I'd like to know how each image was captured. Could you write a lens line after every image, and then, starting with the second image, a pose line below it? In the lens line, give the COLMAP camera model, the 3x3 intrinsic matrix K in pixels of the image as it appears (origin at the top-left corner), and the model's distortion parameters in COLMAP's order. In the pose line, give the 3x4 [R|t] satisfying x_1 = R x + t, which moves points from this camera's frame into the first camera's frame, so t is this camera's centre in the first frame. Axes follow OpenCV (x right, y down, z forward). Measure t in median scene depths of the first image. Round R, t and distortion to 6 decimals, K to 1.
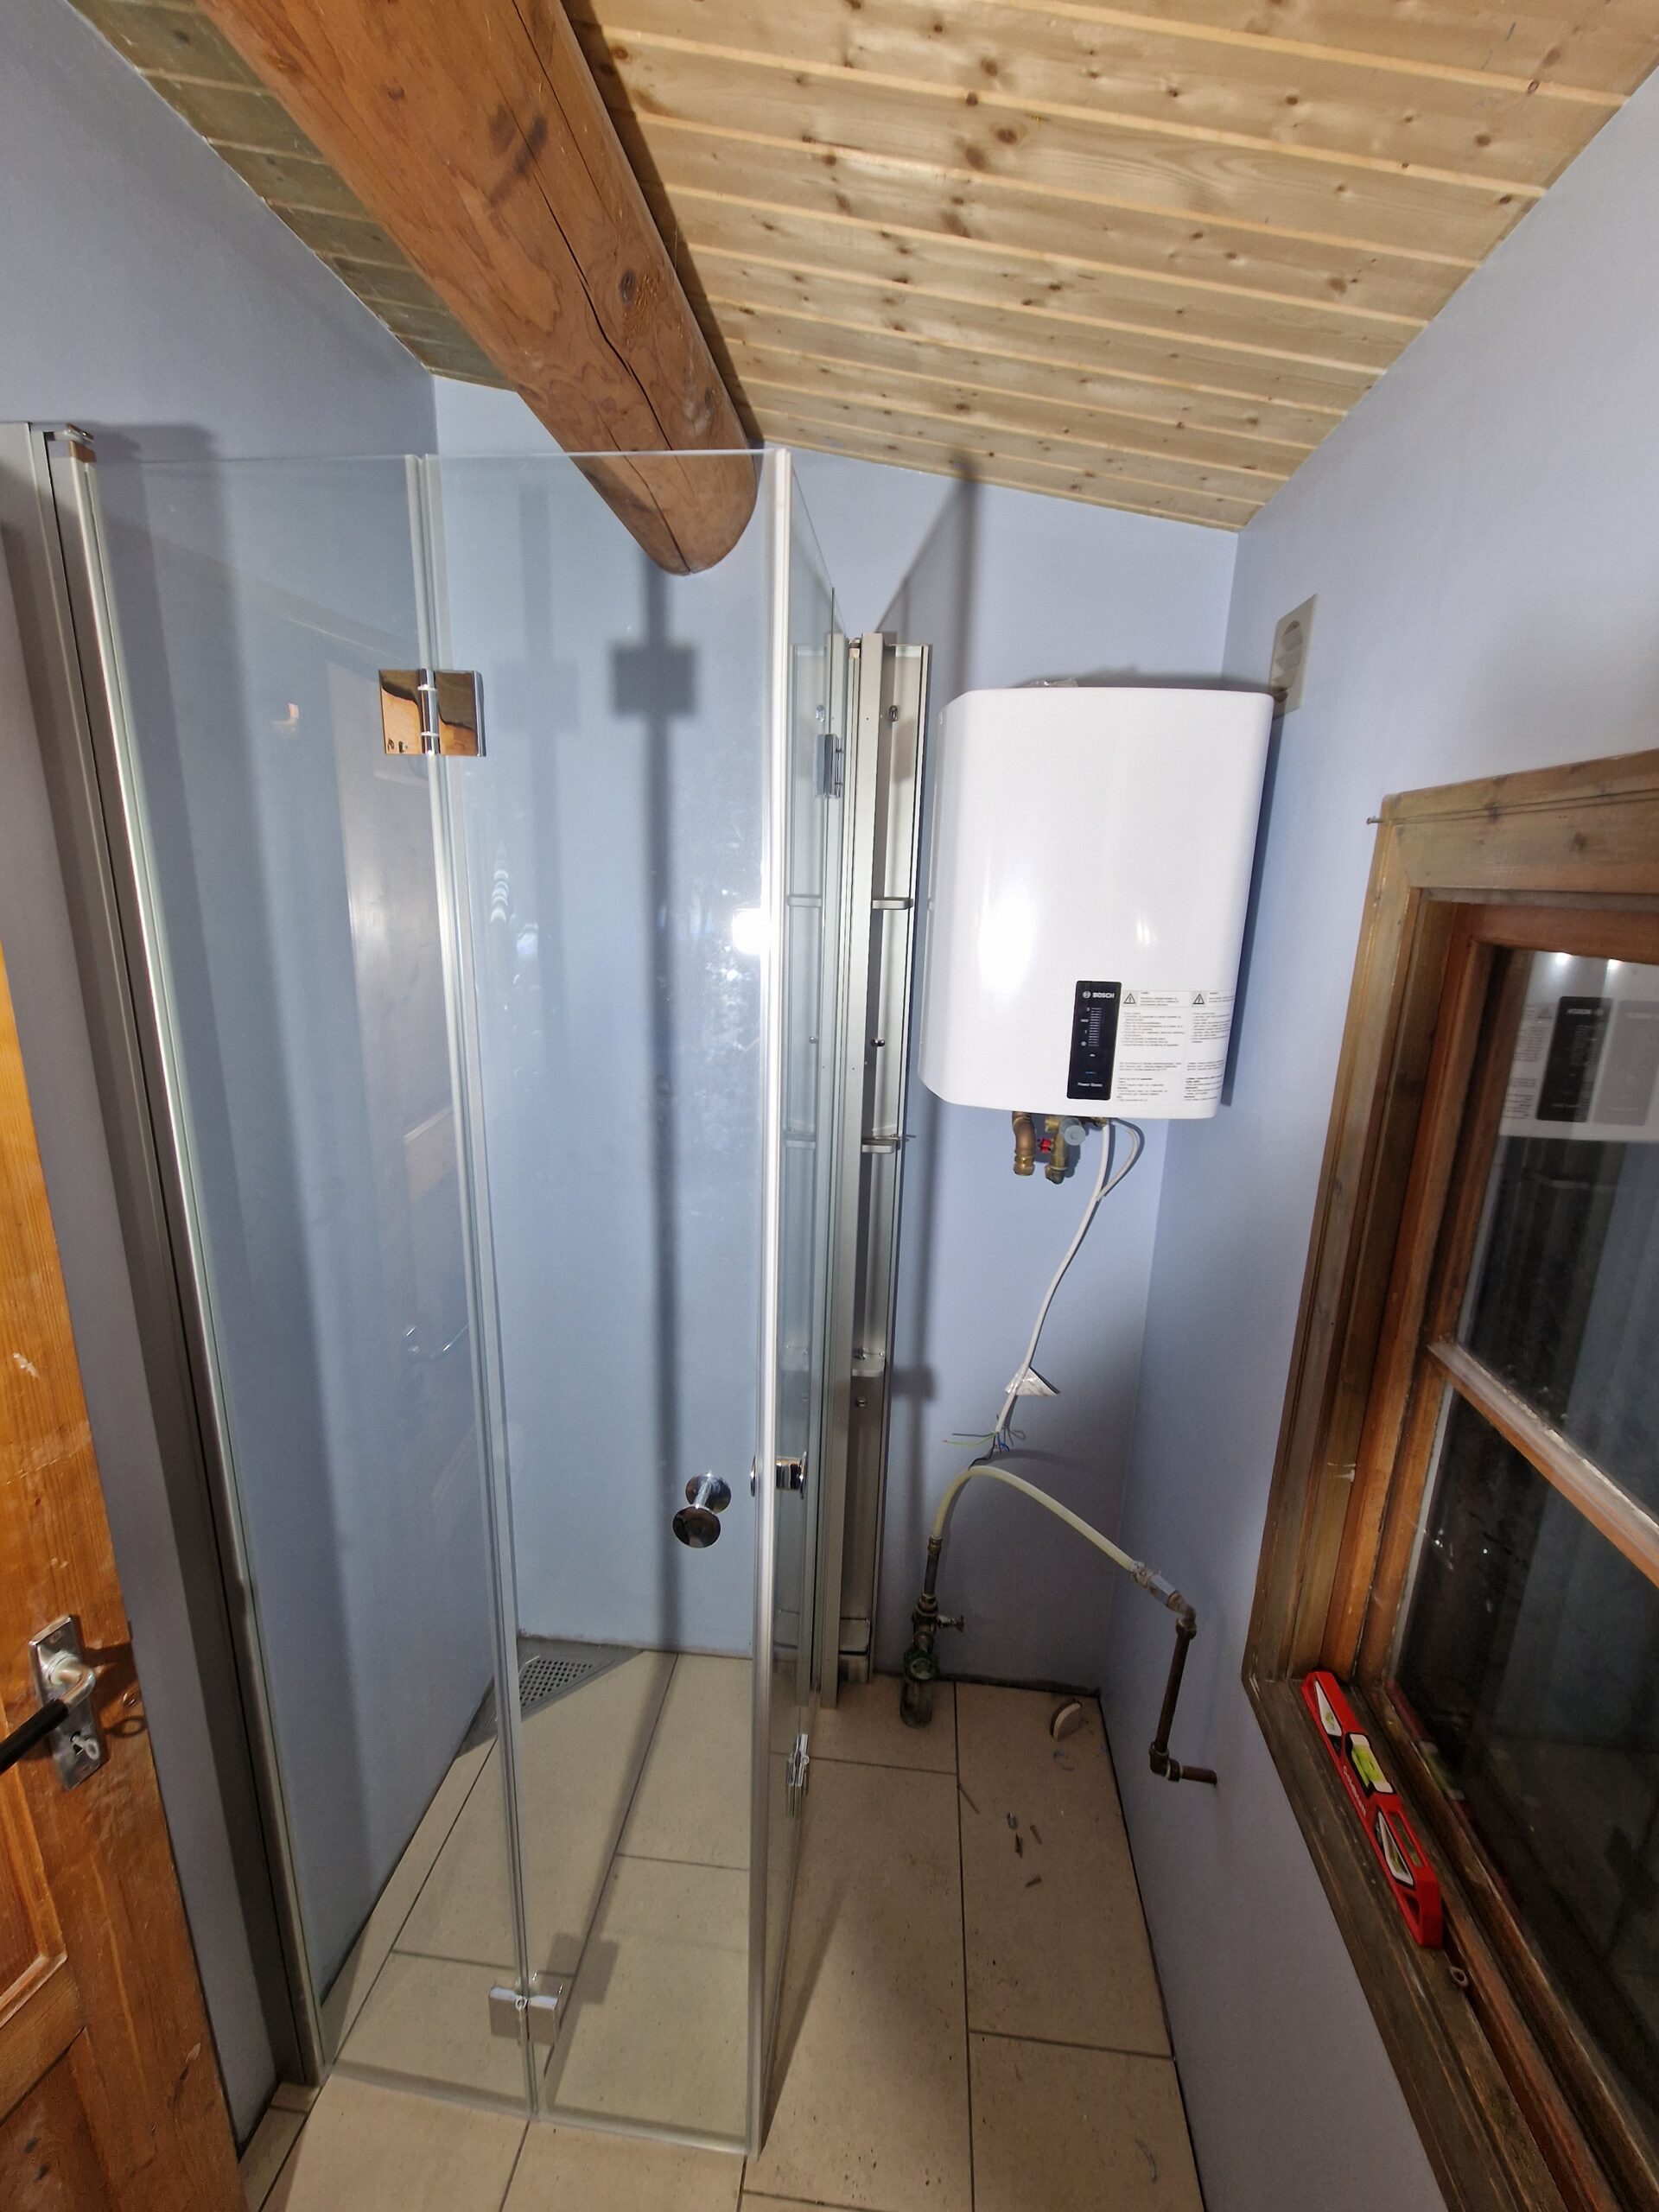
lens RADIAL K [[922.9, 0, 815.8], [0, 922.9, 1111.0], [0, 0, 1]] dist [0.010391, -0.003906]
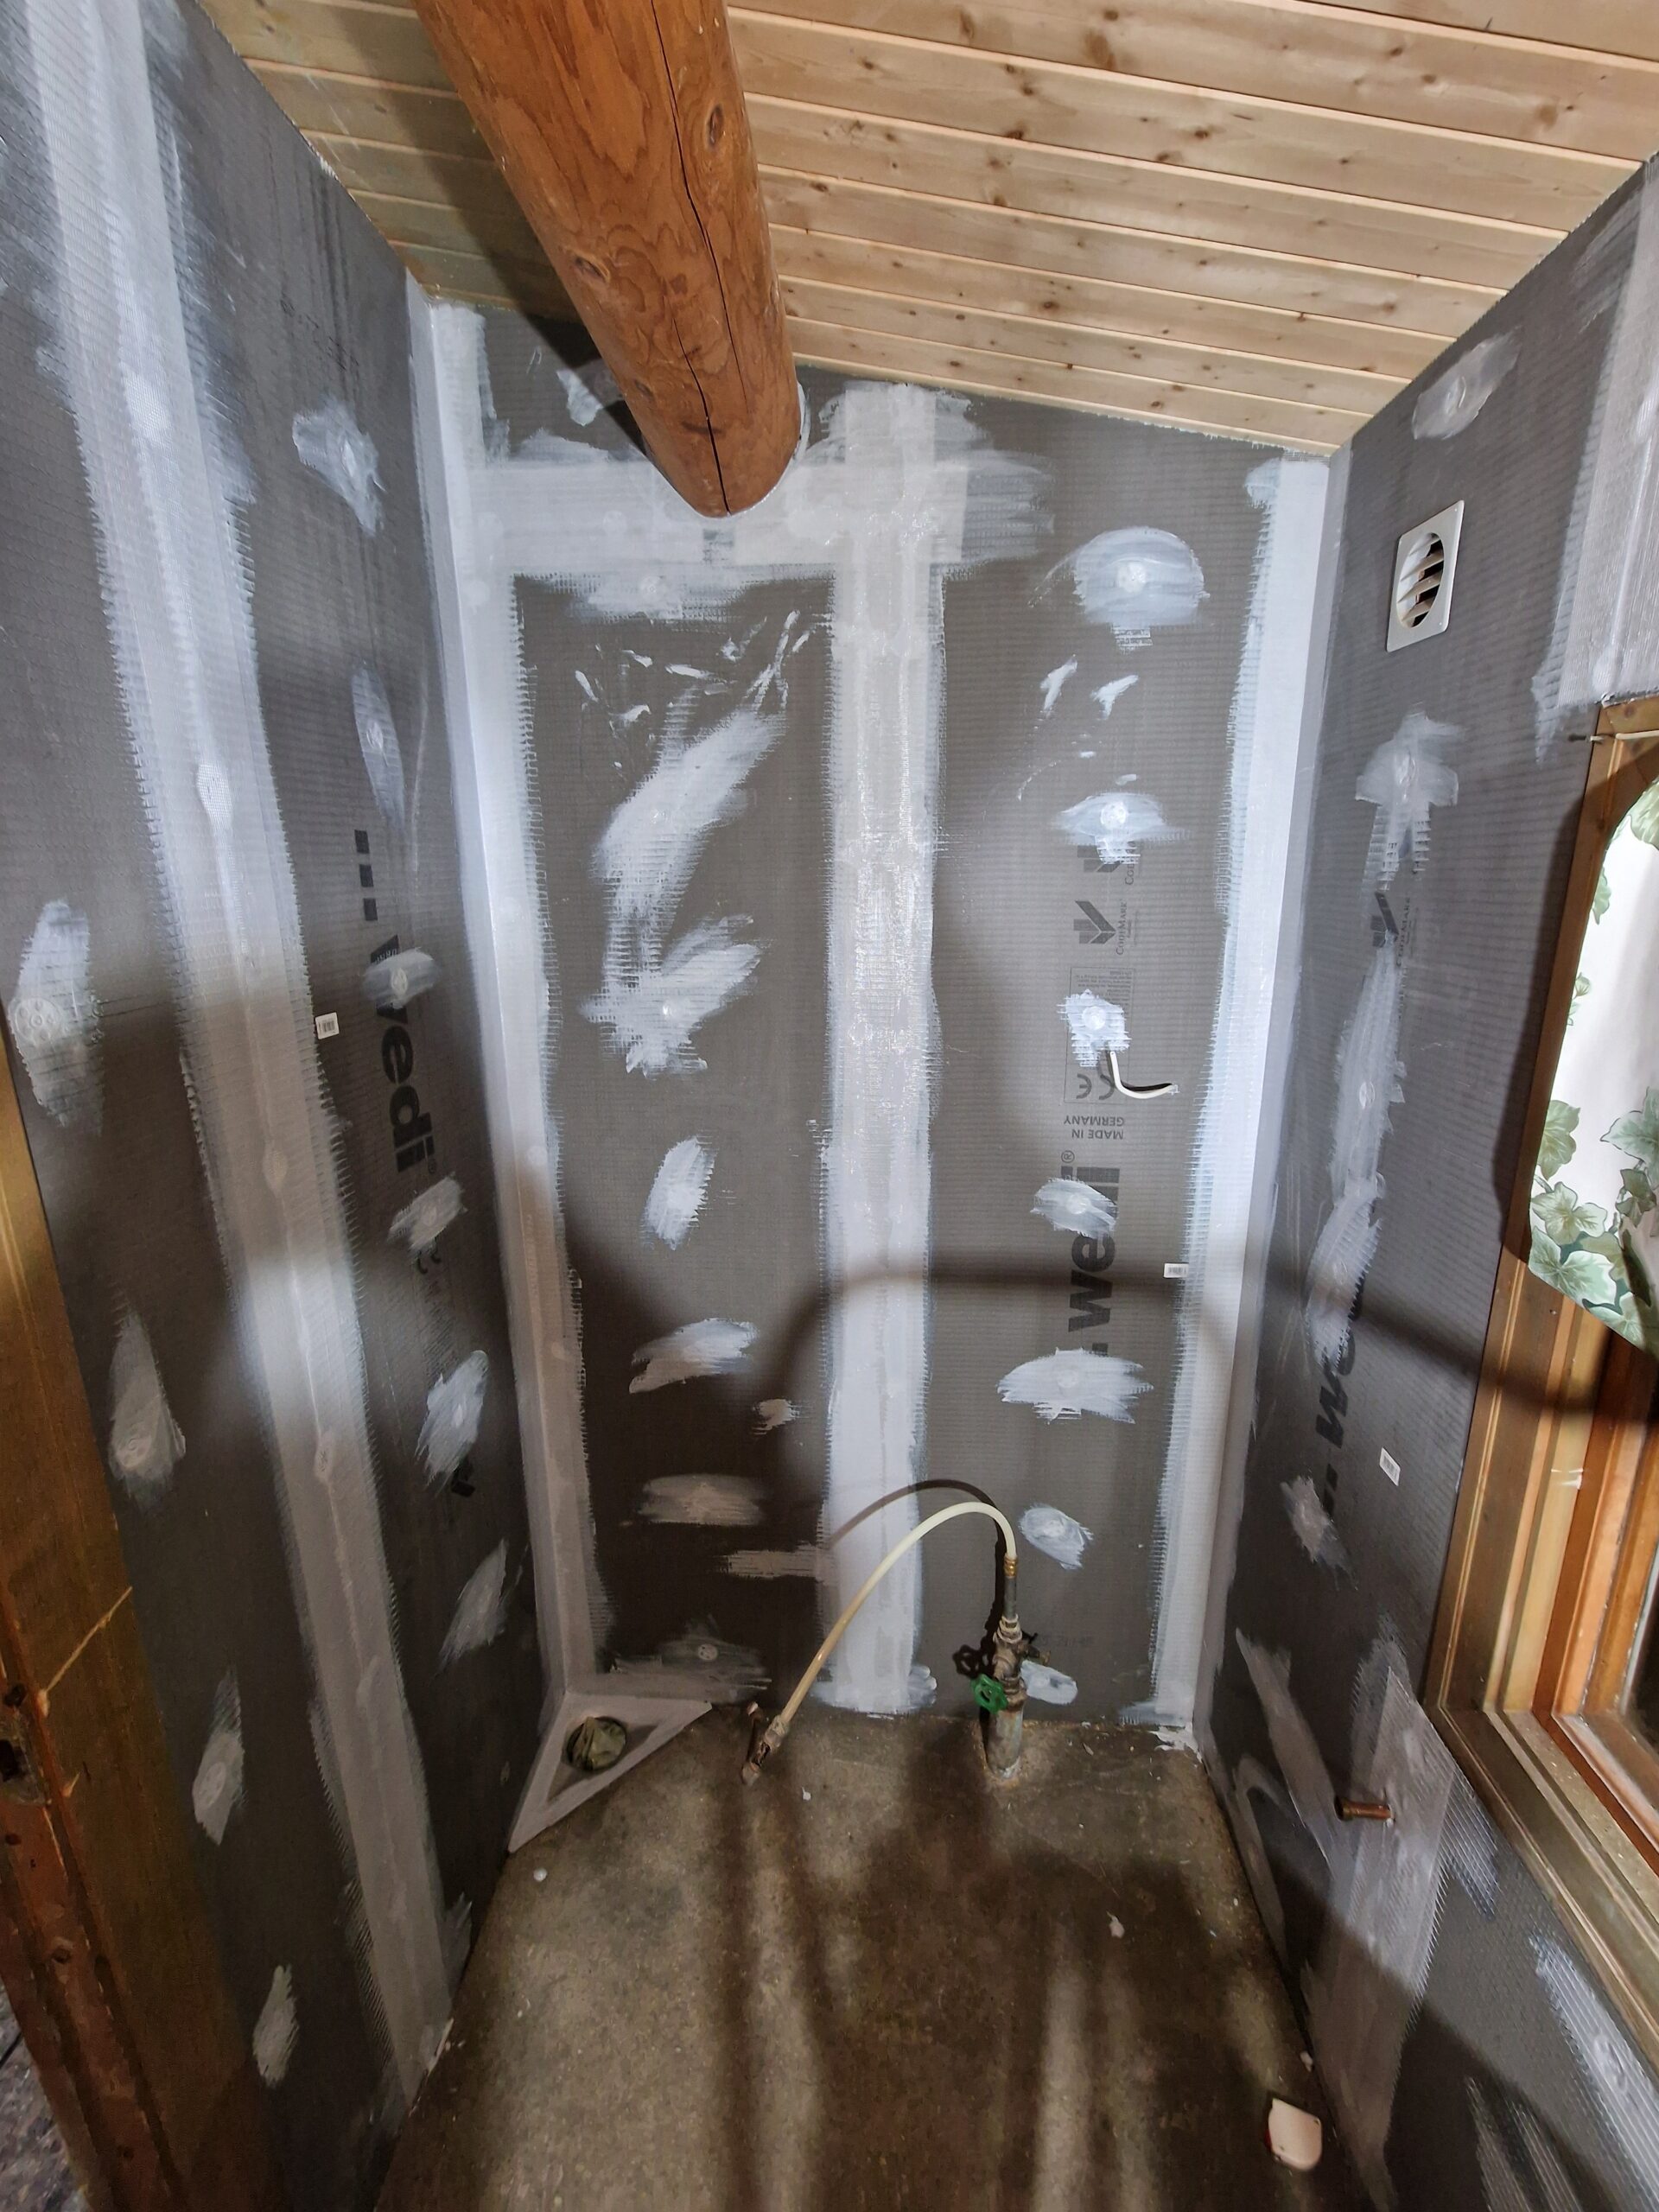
lens RADIAL K [[922.9, 0, 814.8], [0, 922.9, 1115.8], [0, 0, 1]] dist [0.010391, -0.003906]
pose [[0.997960, -0.047824, 0.042302, -0.165907], [0.047672, 0.998852, 0.004598, 0.004233], [-0.042473, -0.002572, 0.999094, 0.135107]]
